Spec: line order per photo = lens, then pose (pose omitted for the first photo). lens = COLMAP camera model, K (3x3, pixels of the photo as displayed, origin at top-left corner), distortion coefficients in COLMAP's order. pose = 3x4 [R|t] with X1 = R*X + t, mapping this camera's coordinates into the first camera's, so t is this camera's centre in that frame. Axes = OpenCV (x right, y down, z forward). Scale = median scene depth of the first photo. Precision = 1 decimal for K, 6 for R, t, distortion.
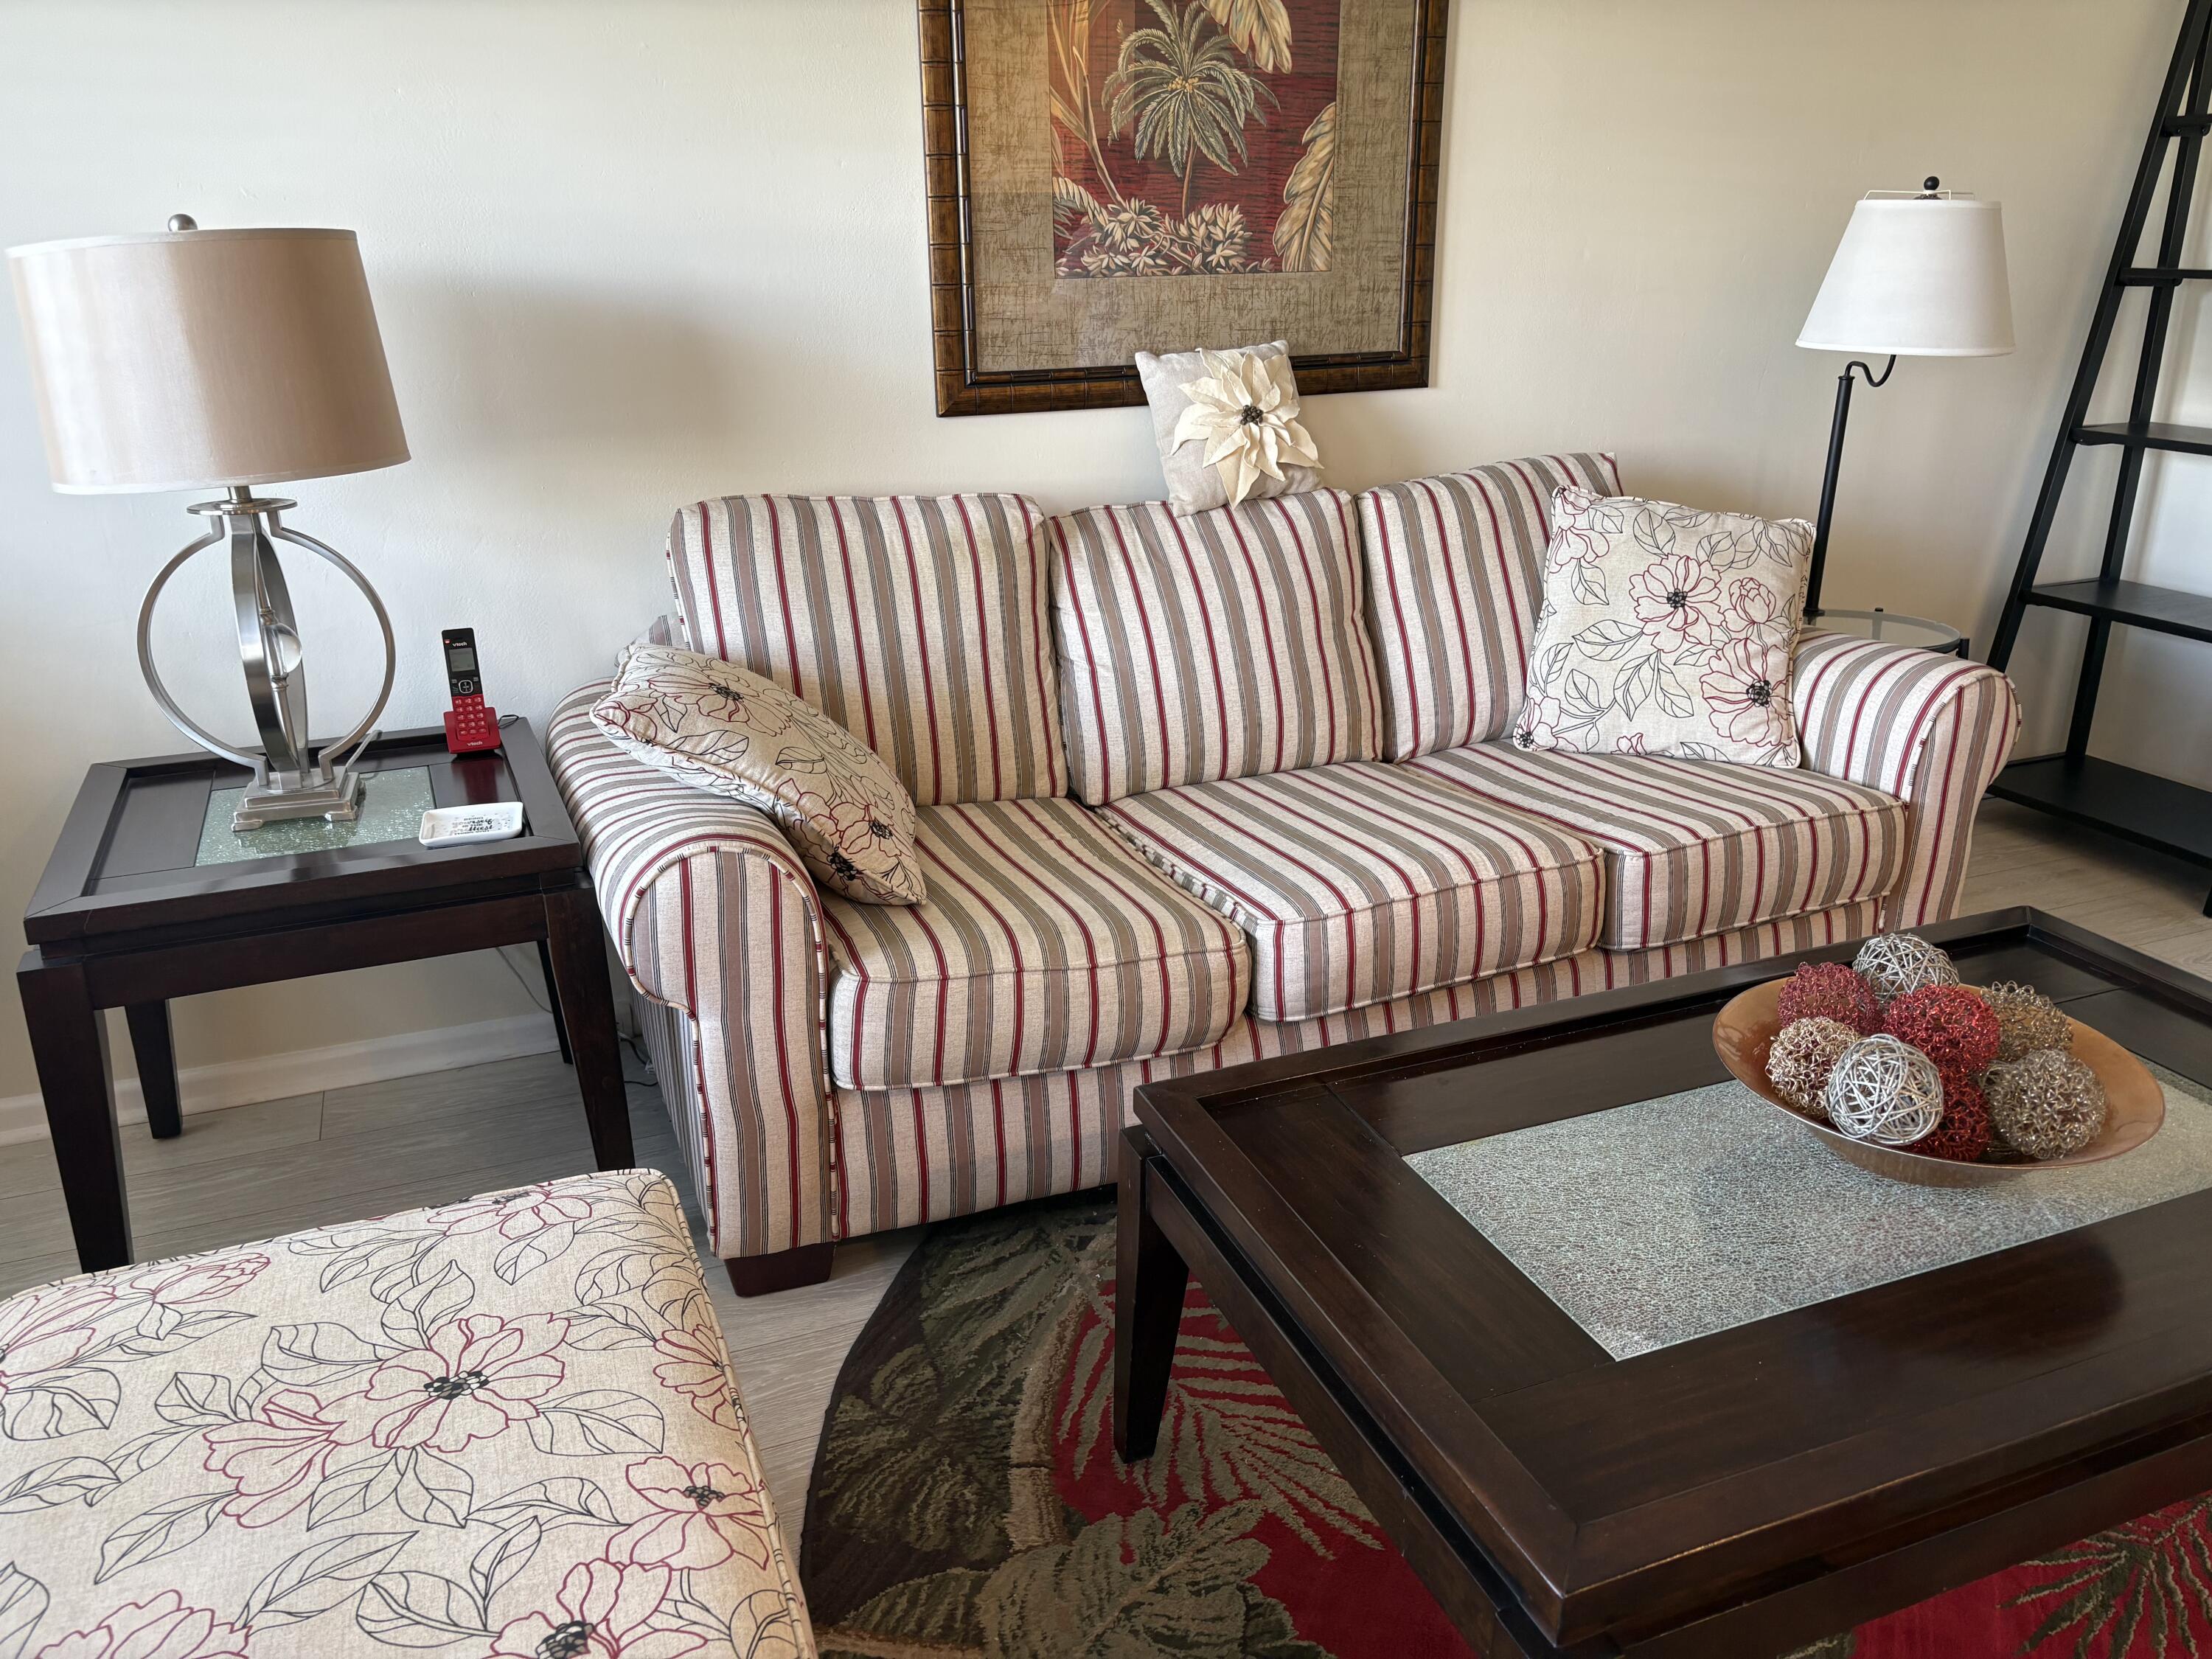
lens RADIAL K [[1663.3, 0, 1111.6], [0, 1663.3, 843.9], [0, 0, 1]] dist [0.045946, -0.070143]
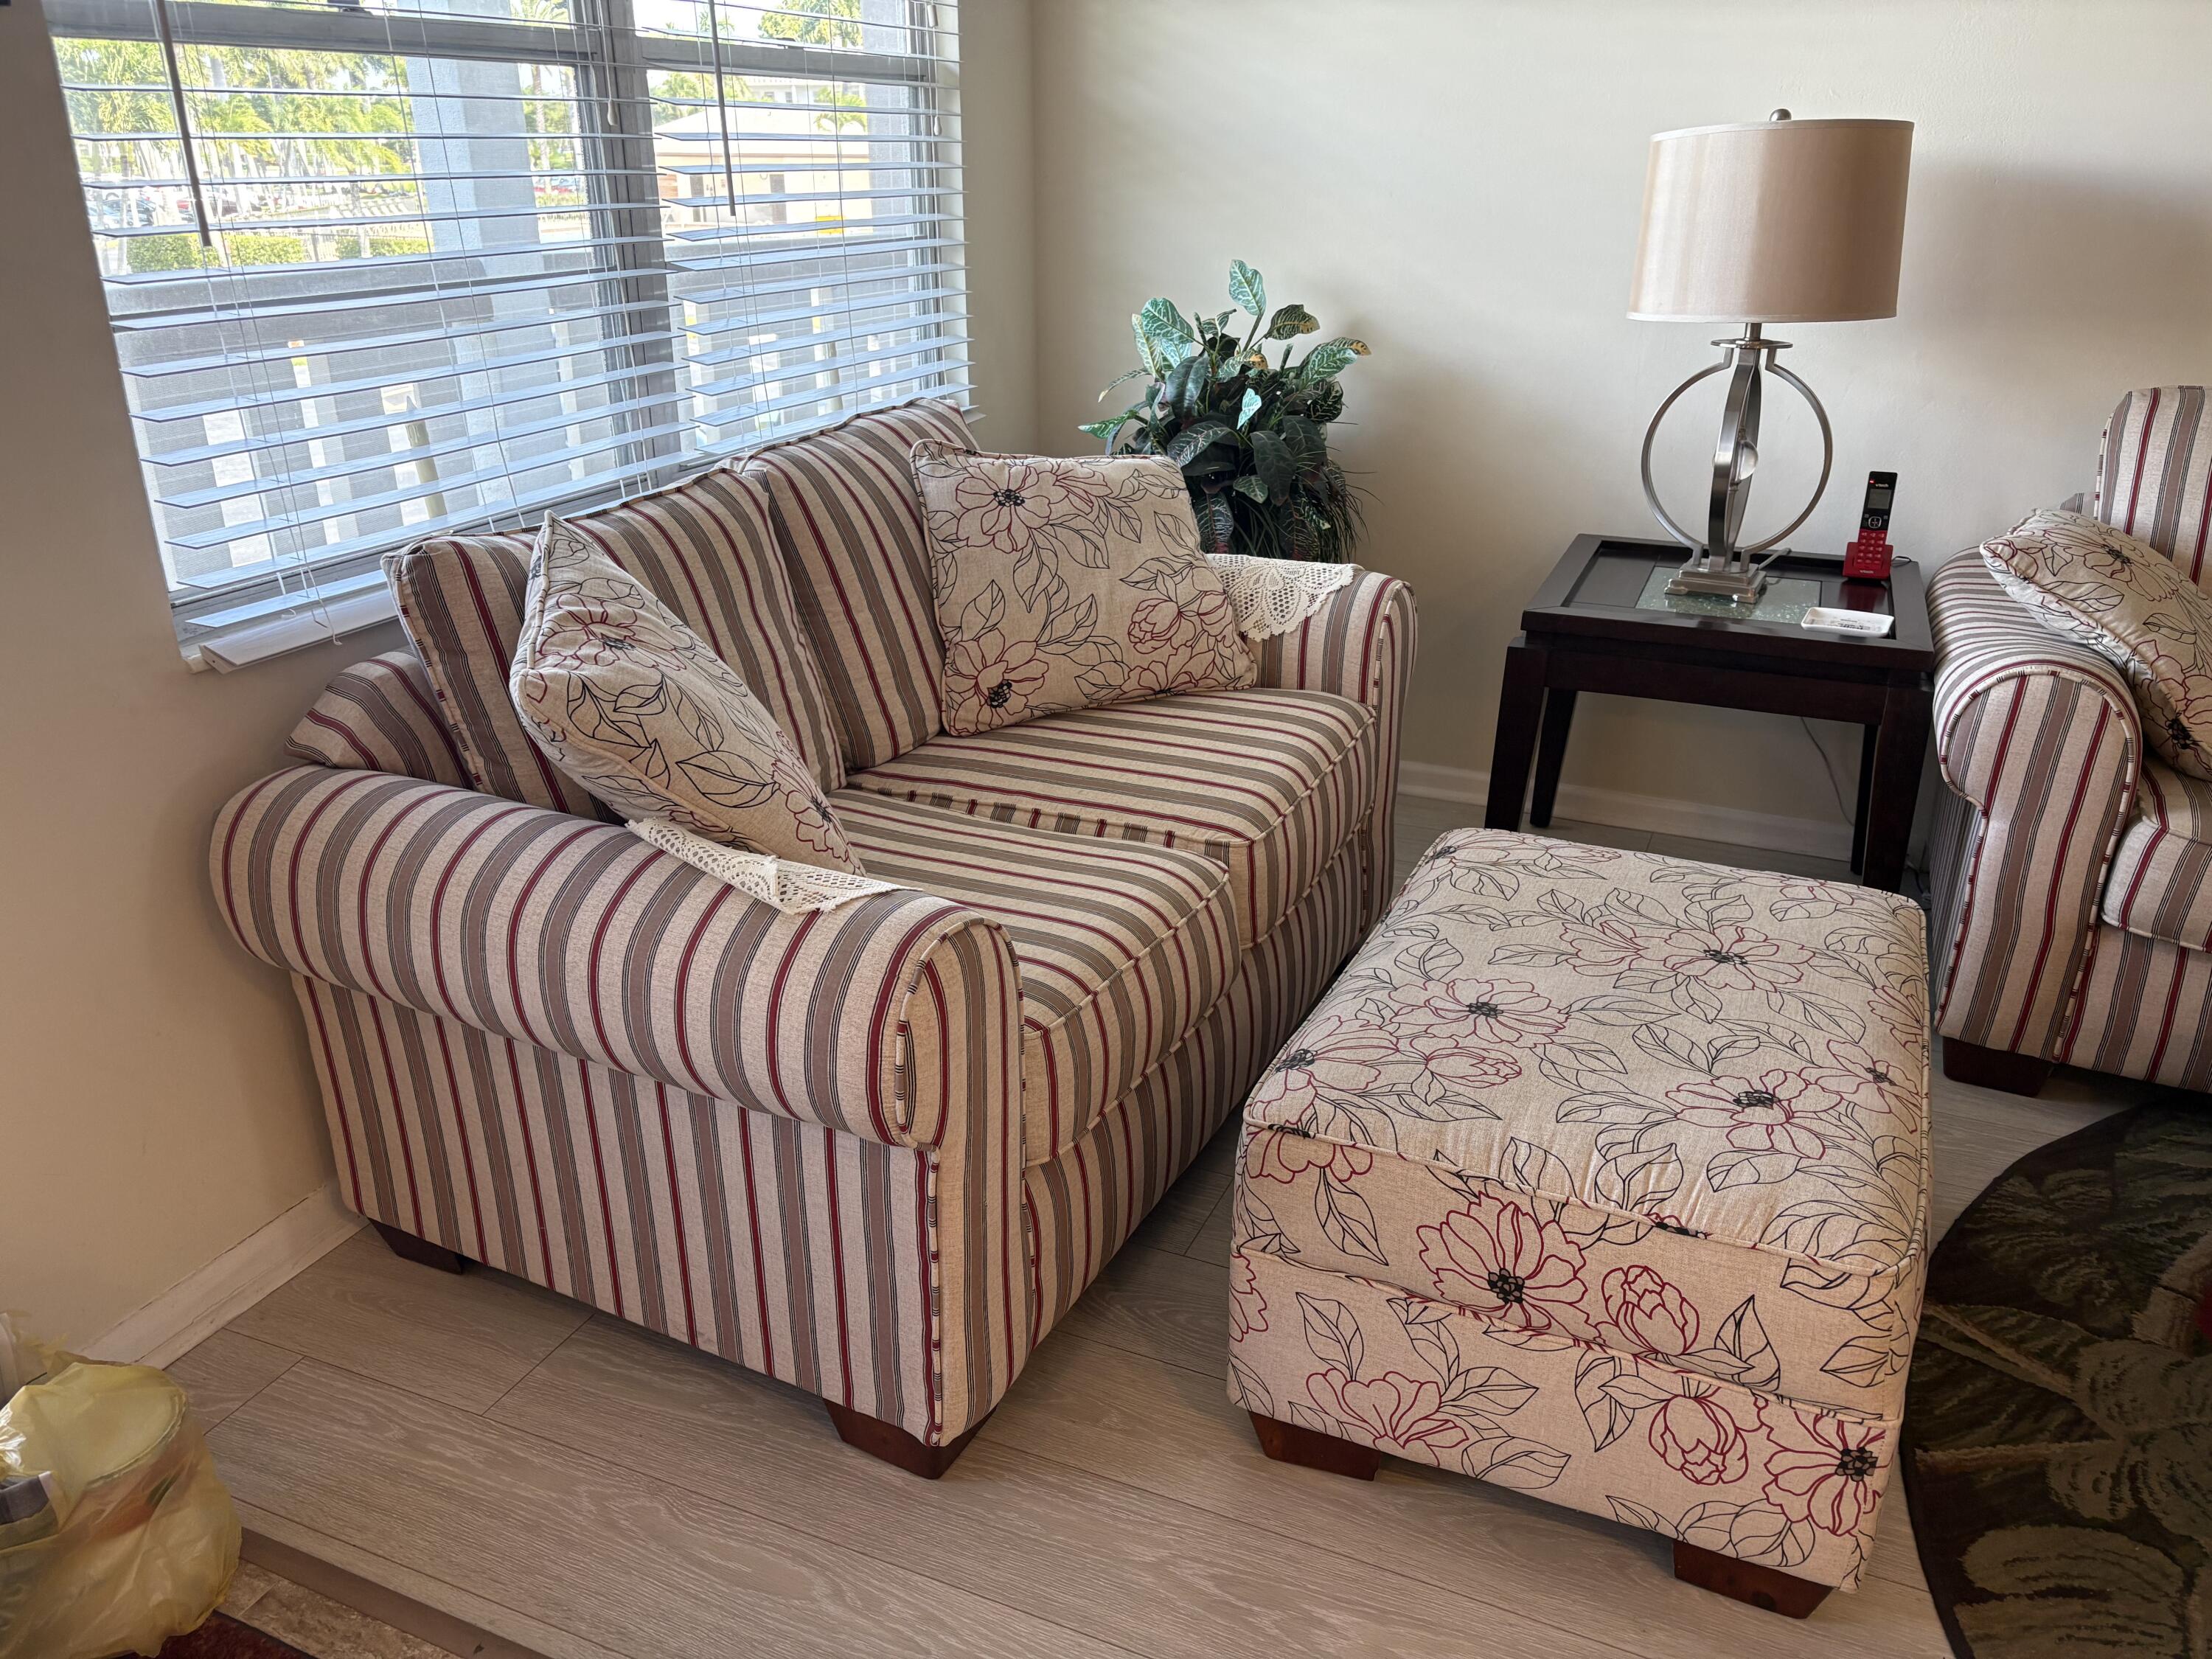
lens RADIAL K [[1616.8, 0, 1106.0], [0, 1616.8, 829.5], [0, 0, 1]] dist [0.111010, -0.148074]
pose [[0.687961, 0.288139, -0.666098, 0.089871], [-0.249428, 0.955773, 0.155831, 0.083086], [0.681539, 0.058937, 0.729404, -0.239319]]
